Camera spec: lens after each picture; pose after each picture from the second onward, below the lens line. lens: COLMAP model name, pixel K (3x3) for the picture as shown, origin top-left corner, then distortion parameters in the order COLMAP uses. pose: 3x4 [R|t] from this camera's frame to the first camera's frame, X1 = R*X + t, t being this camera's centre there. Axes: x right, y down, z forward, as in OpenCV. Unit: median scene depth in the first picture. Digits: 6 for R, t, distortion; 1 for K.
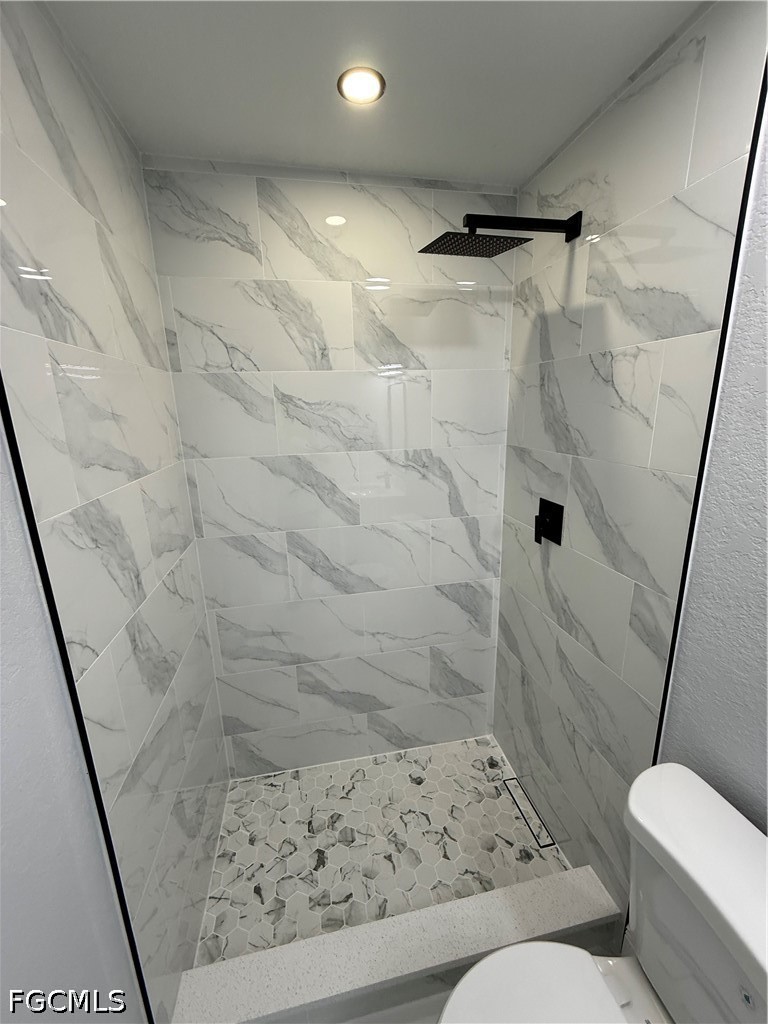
lens RADIAL K [[409.3, 0, 385.0], [0, 409.3, 508.8], [0, 0, 1]] dist [-0.001693, 0.000401]
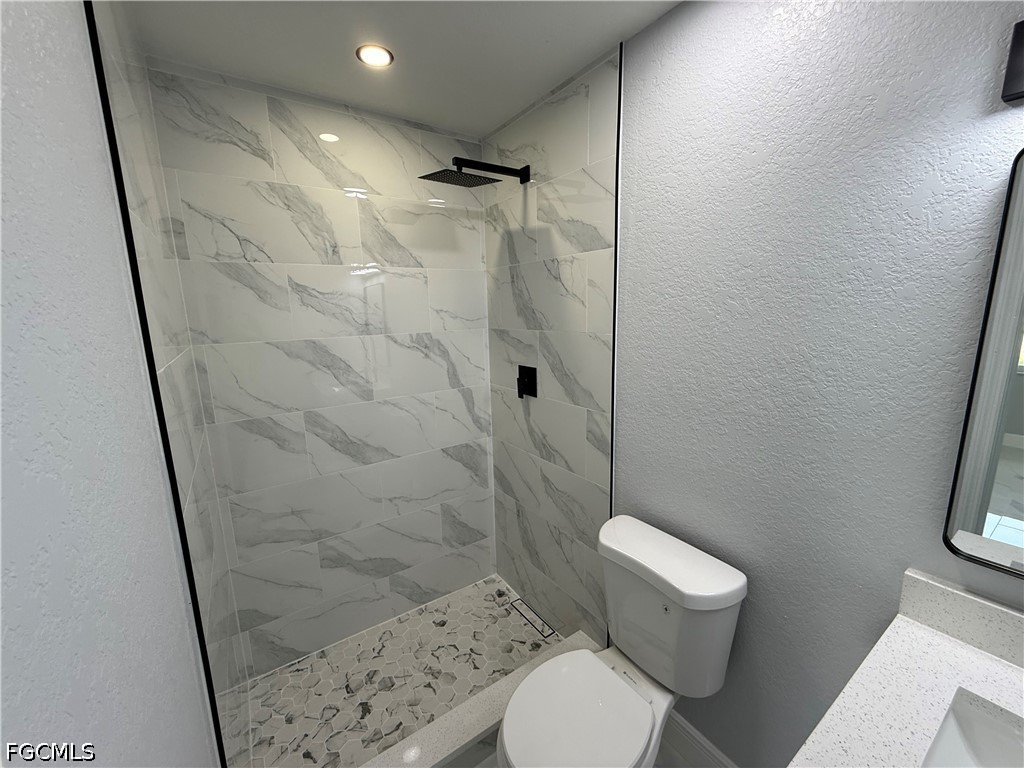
lens RADIAL K [[409.3, 0, 510.1], [0, 409.3, 385.5], [0, 0, 1]] dist [-0.001693, 0.000401]
pose [[0.921141, -0.070589, 0.382774, -0.160273], [0.097405, 0.993932, -0.051109, 0.103686], [-0.376843, 0.084363, 0.922427, -0.211602]]
